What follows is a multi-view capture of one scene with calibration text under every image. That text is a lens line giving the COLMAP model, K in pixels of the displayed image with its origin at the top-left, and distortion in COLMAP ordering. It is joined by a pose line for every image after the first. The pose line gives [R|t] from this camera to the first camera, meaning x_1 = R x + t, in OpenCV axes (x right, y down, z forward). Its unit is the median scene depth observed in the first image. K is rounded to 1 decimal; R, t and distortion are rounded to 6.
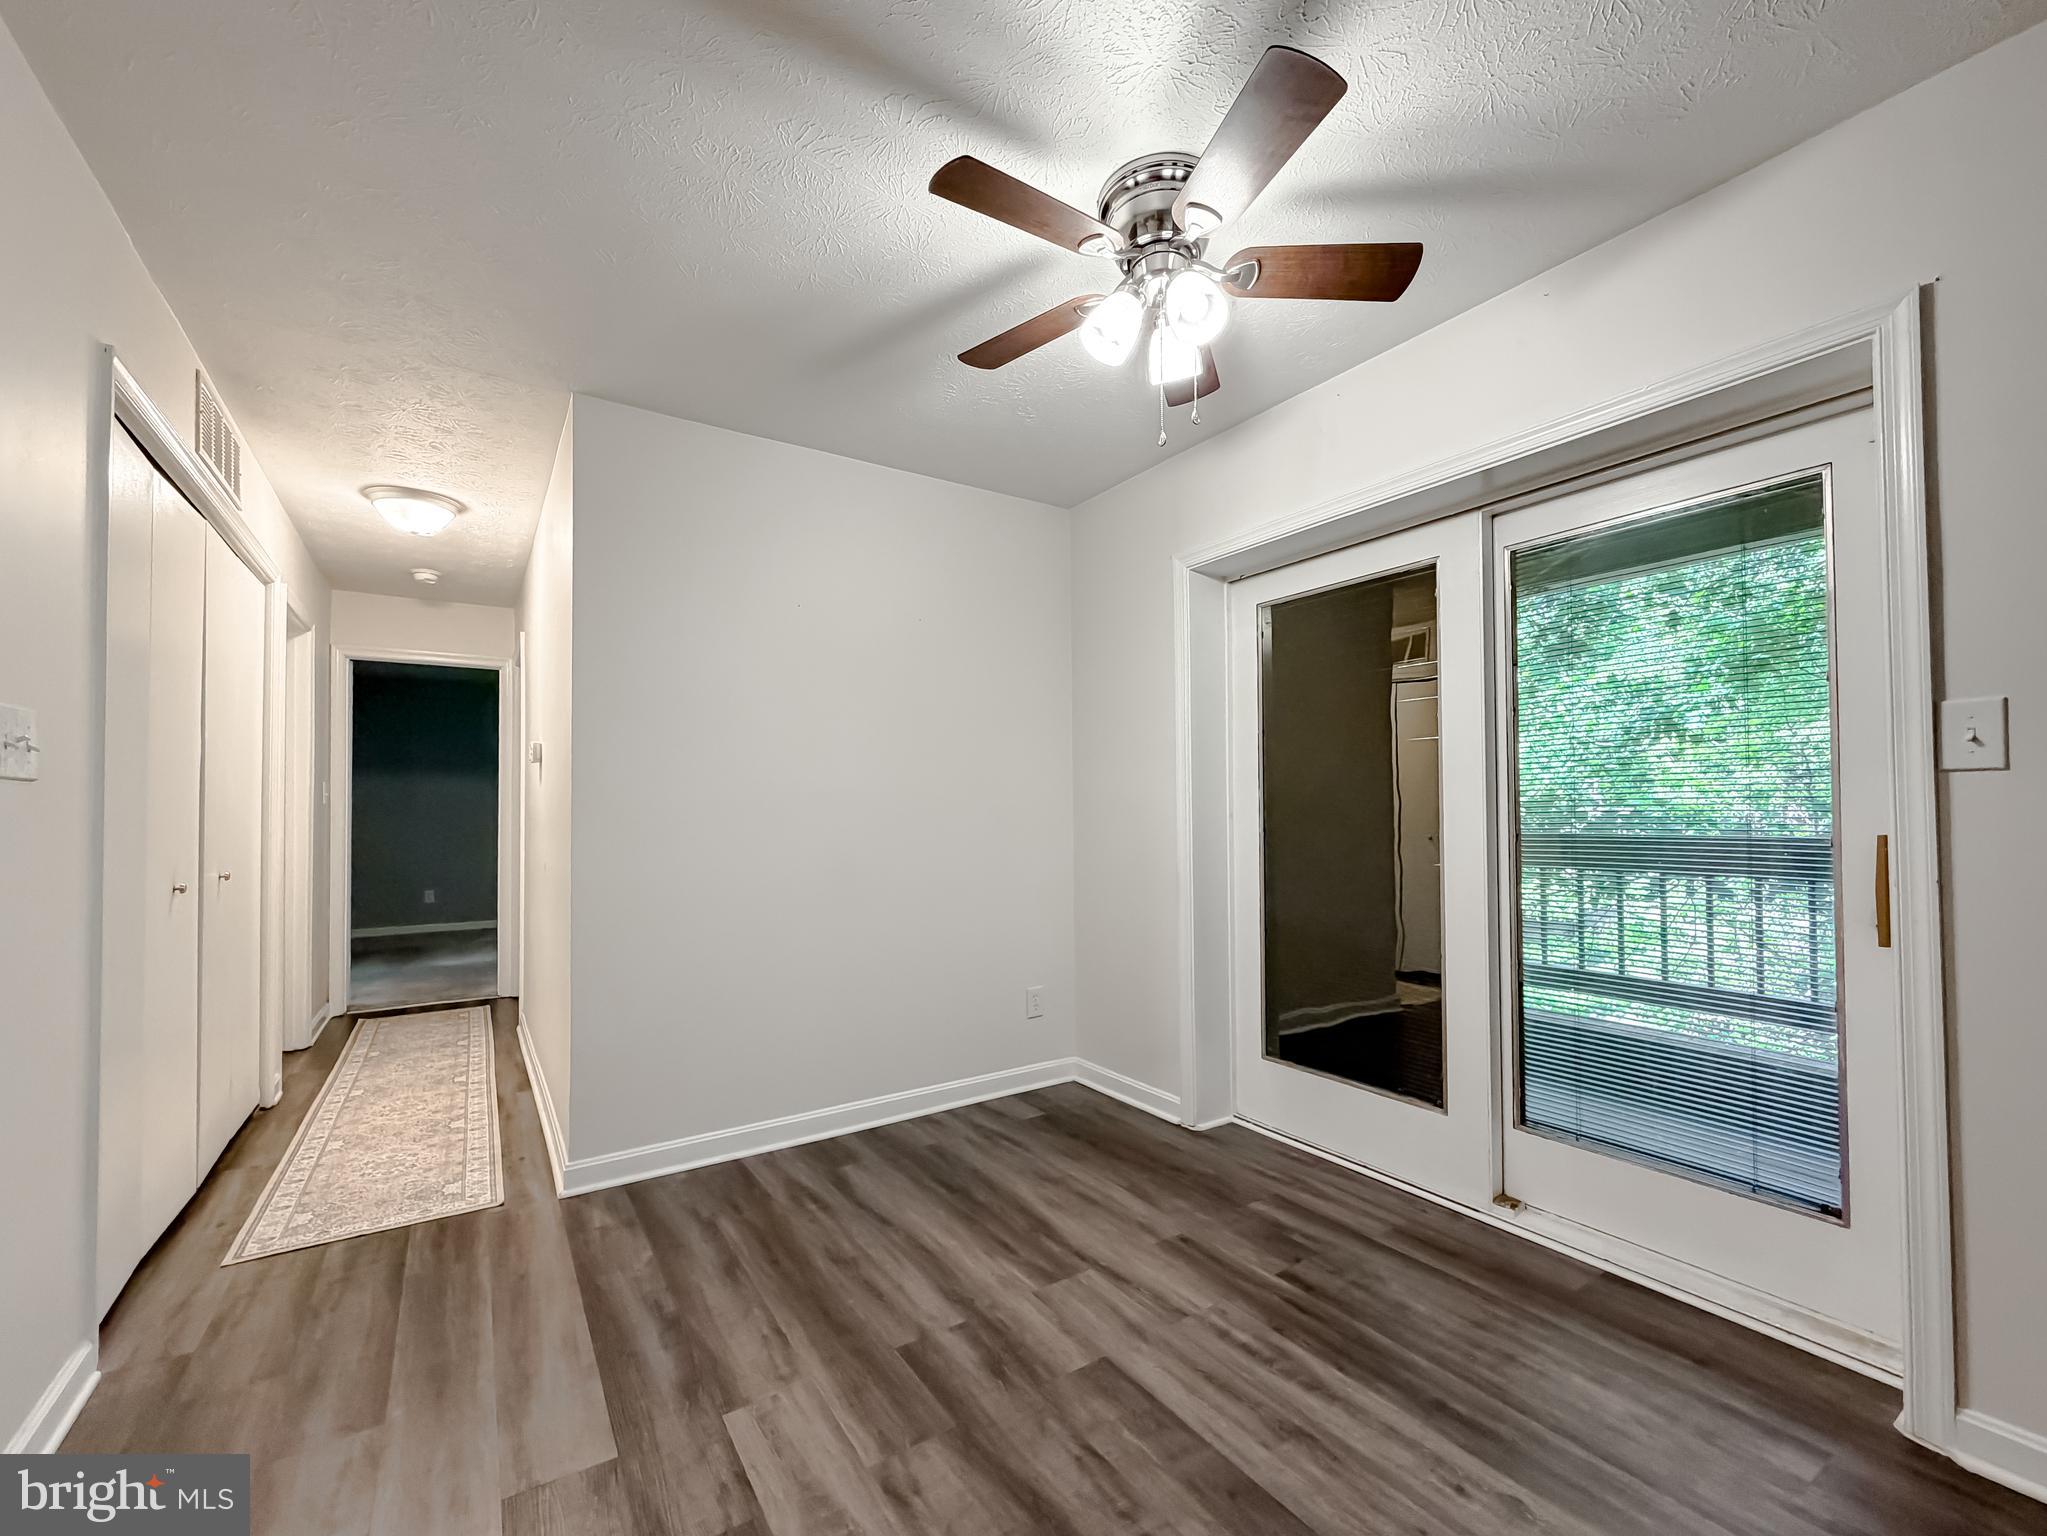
lens RADIAL K [[844.6, 0, 1024.3], [0, 844.6, 797.7], [0, 0, 1]] dist [0.000535, -0.000215]
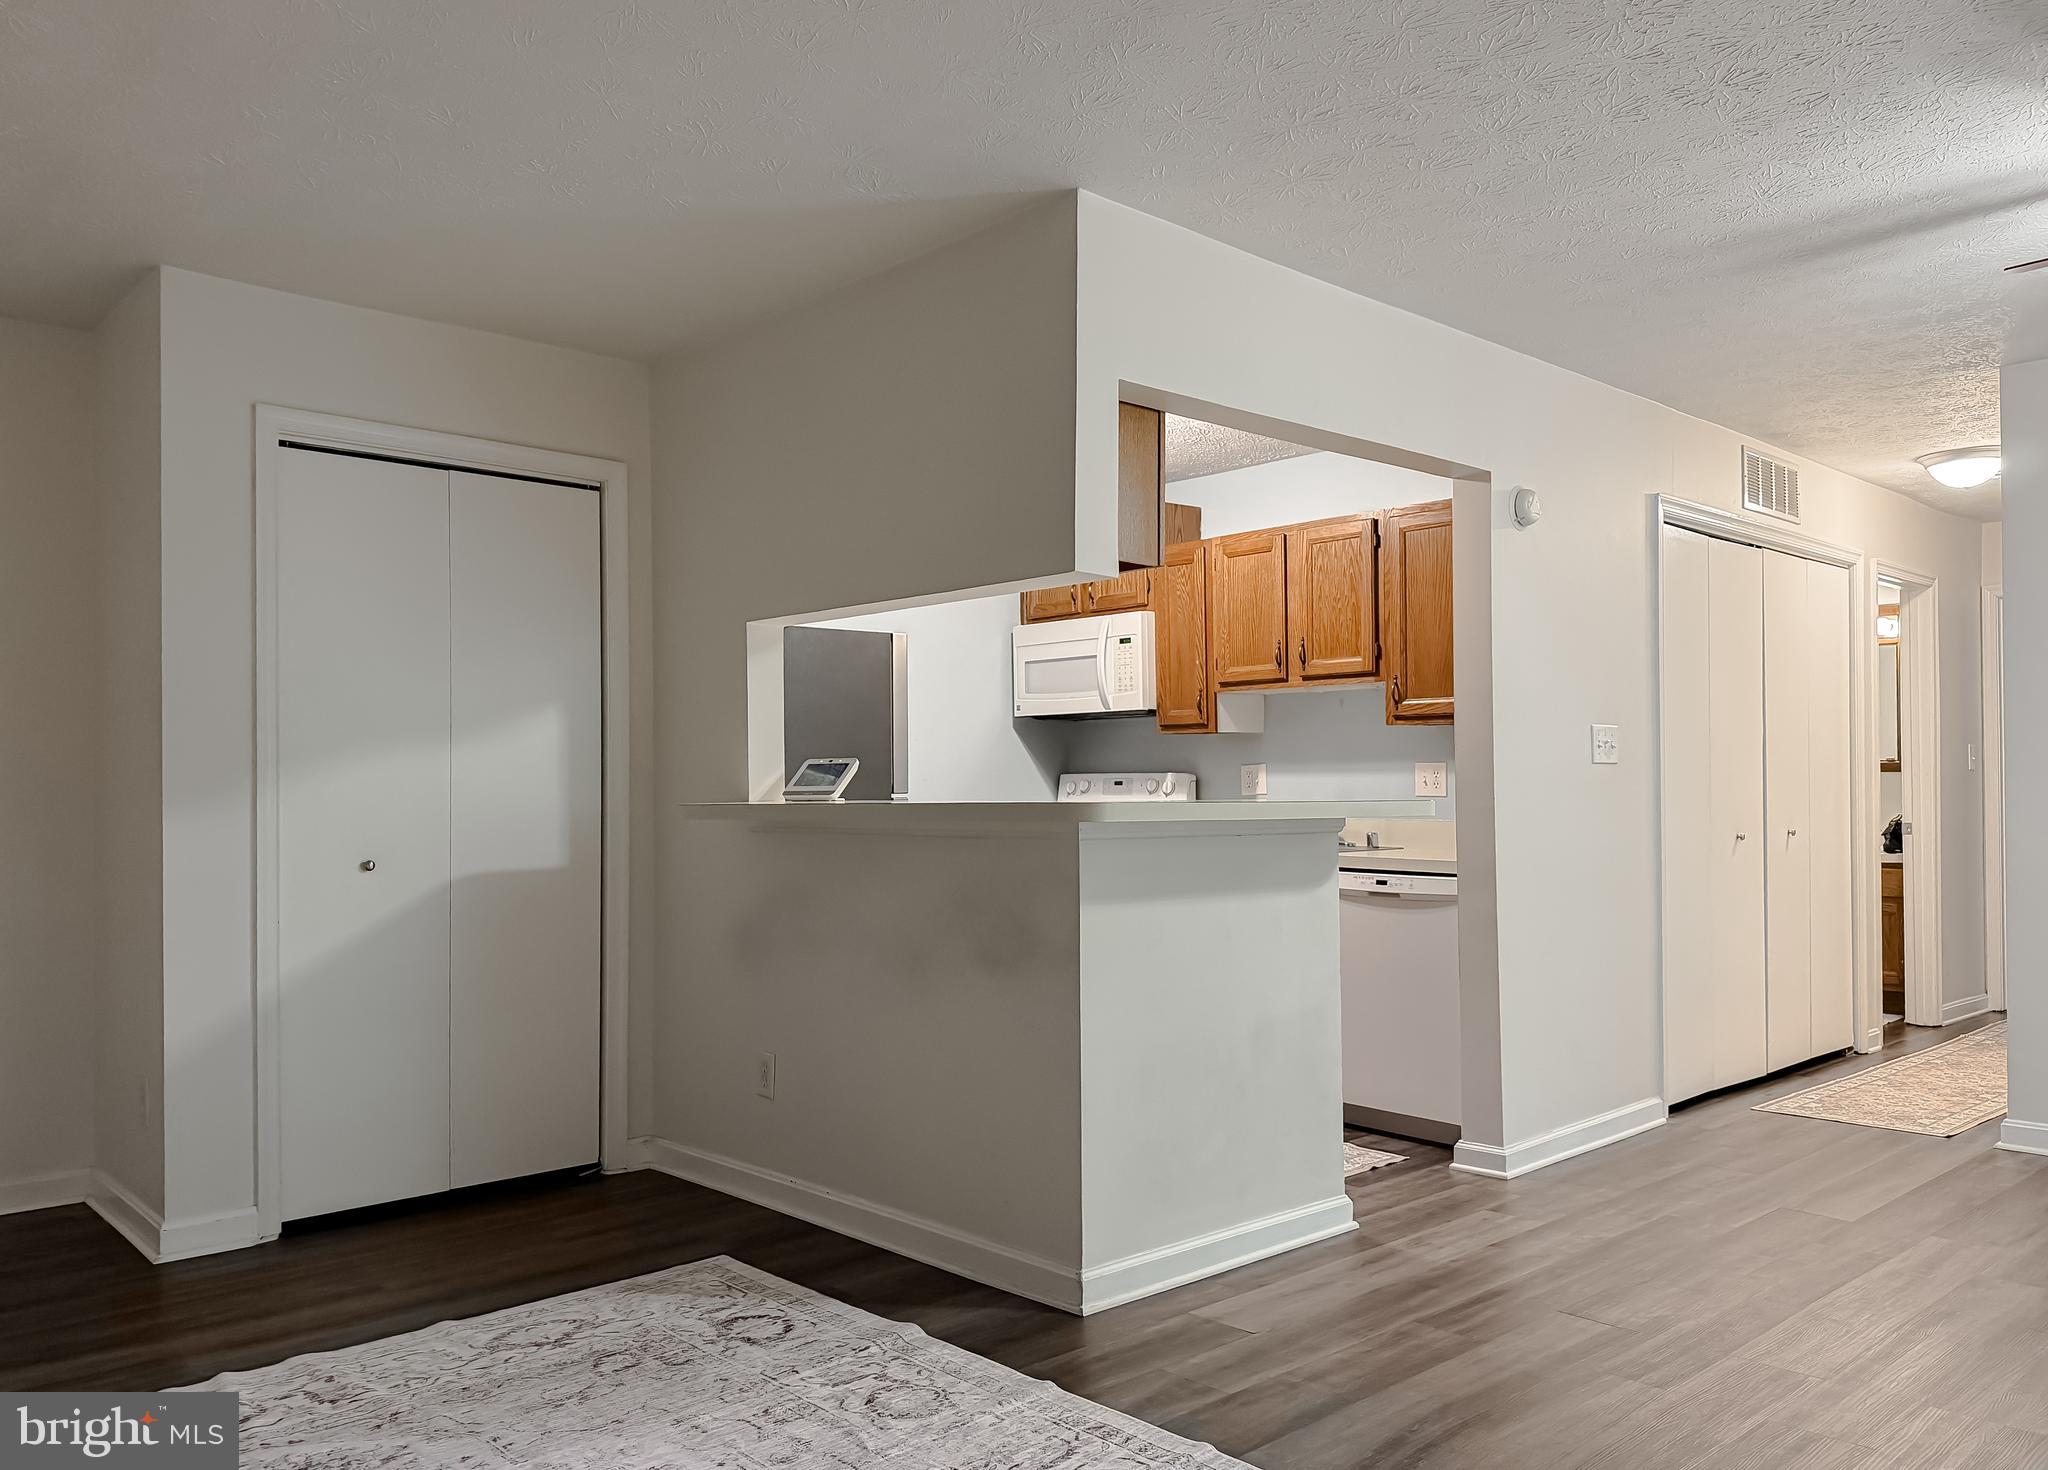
lens RADIAL K [[1519.7, 0, 979.9], [0, 1519.7, 755.6], [0, 0, 1]] dist [0.034242, -0.056813]
pose [[0.146104, -0.017557, -0.989113, 1.212531], [0.020496, 0.999682, -0.014717, -0.009825], [0.989057, -0.018122, 0.146417, -0.543300]]
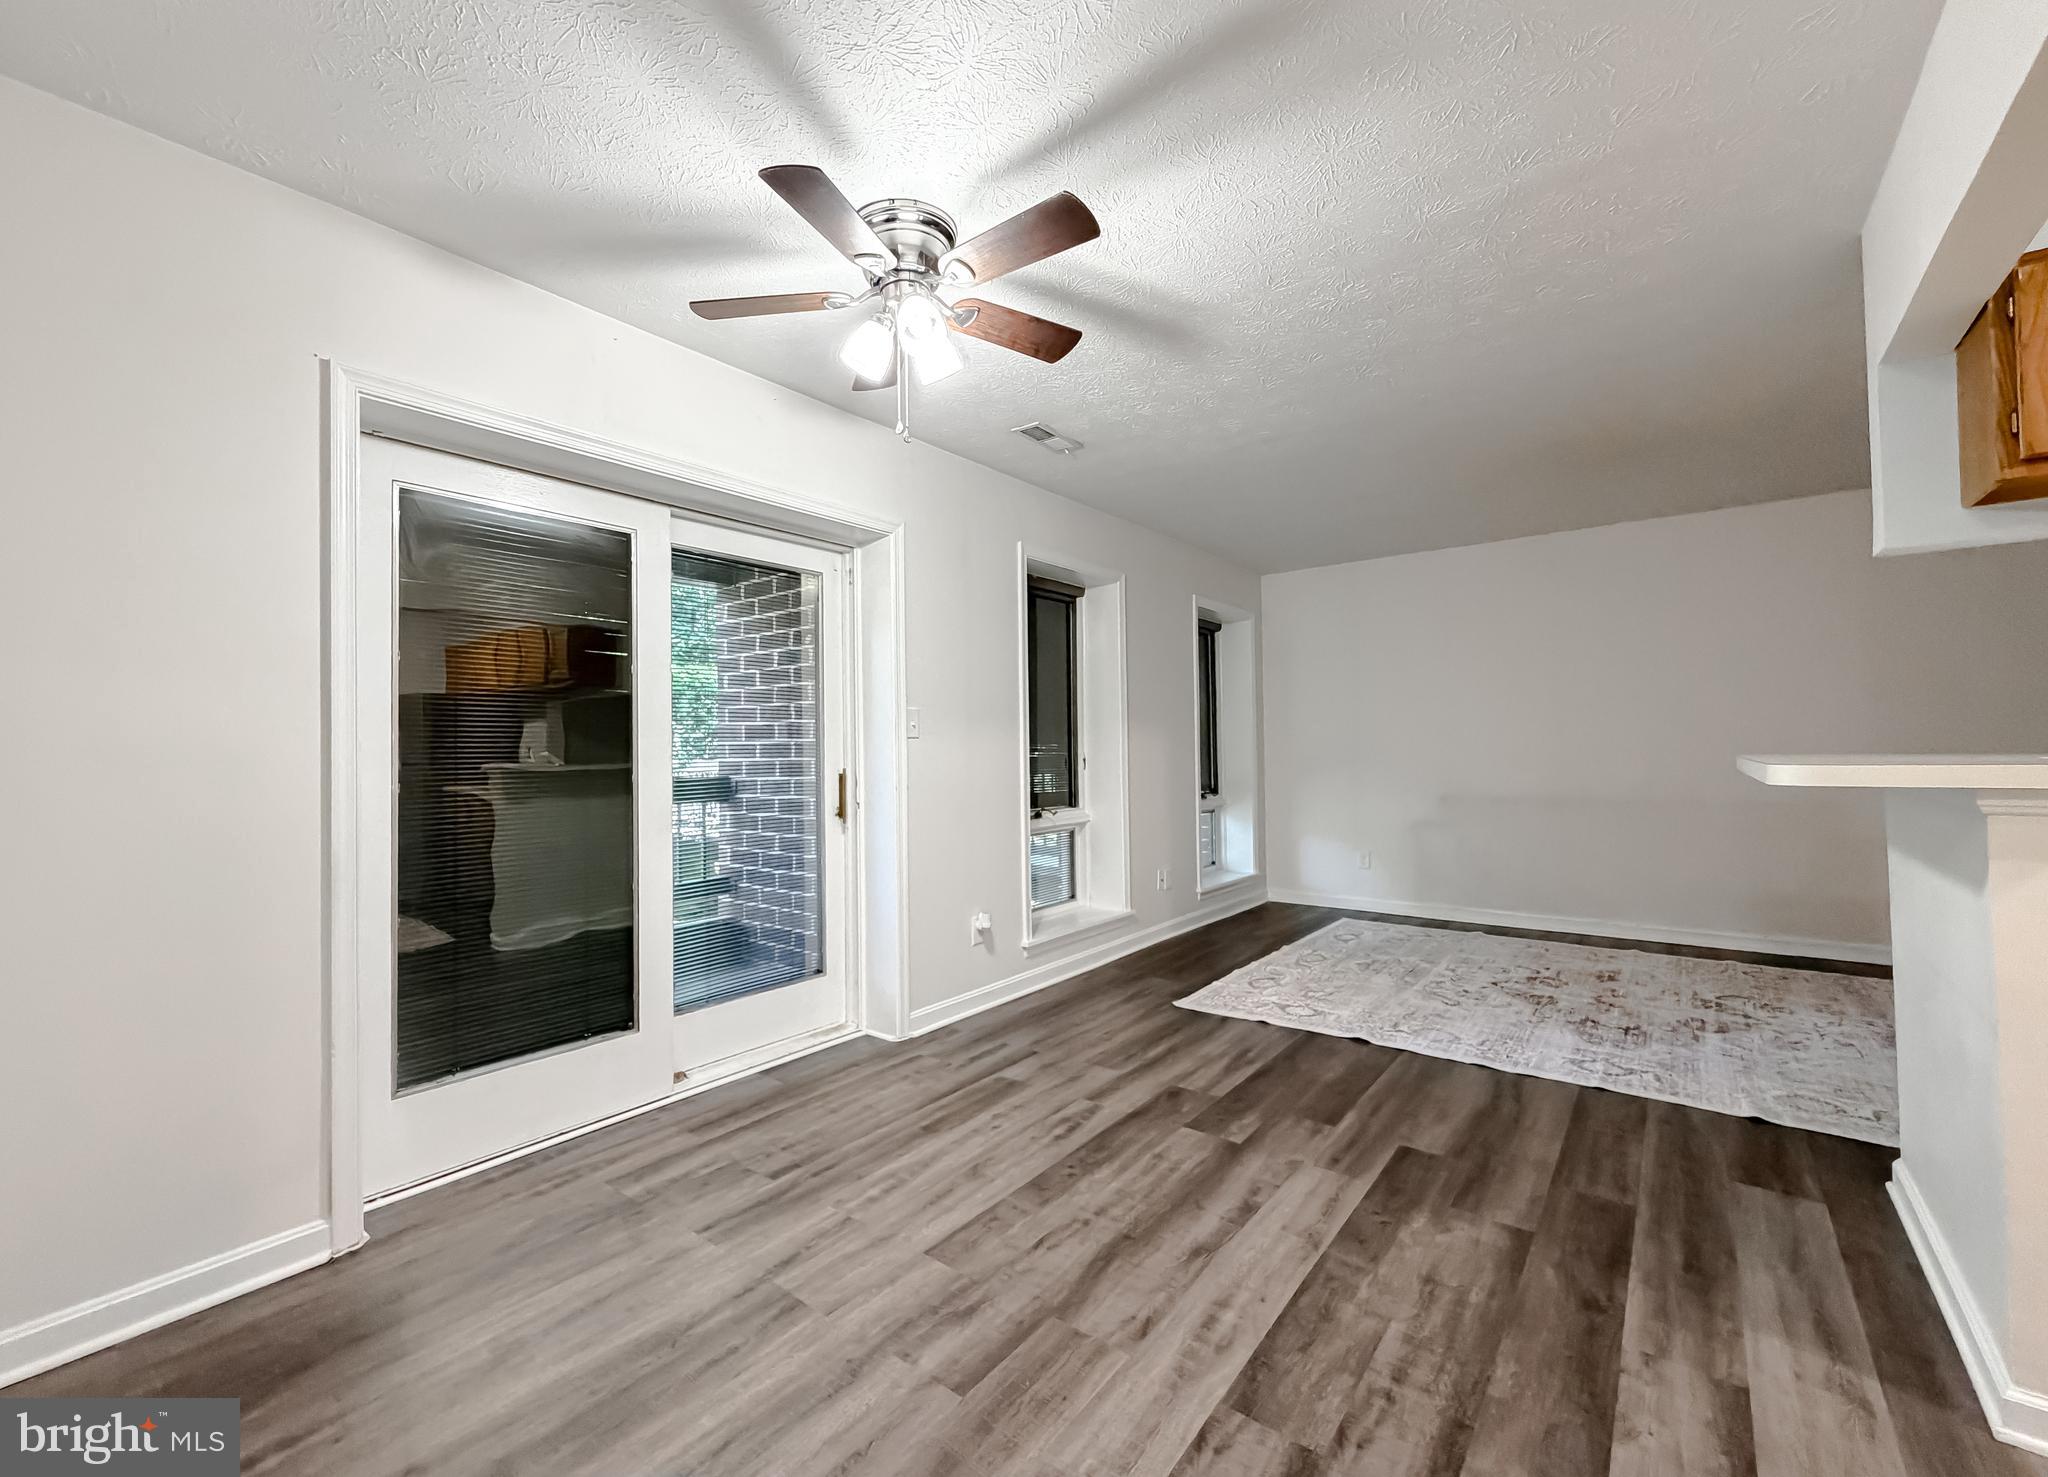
lens RADIAL K [[852.7, 0, 978.3], [0, 852.7, 738.6], [0, 0, 1]] dist [0.000873, -0.000277]
pose [[-0.289242, 0.026101, 0.956900, -0.737189], [0.000356, 0.999631, -0.027159, 0.021744], [-0.957256, -0.007515, -0.289145, 0.931500]]
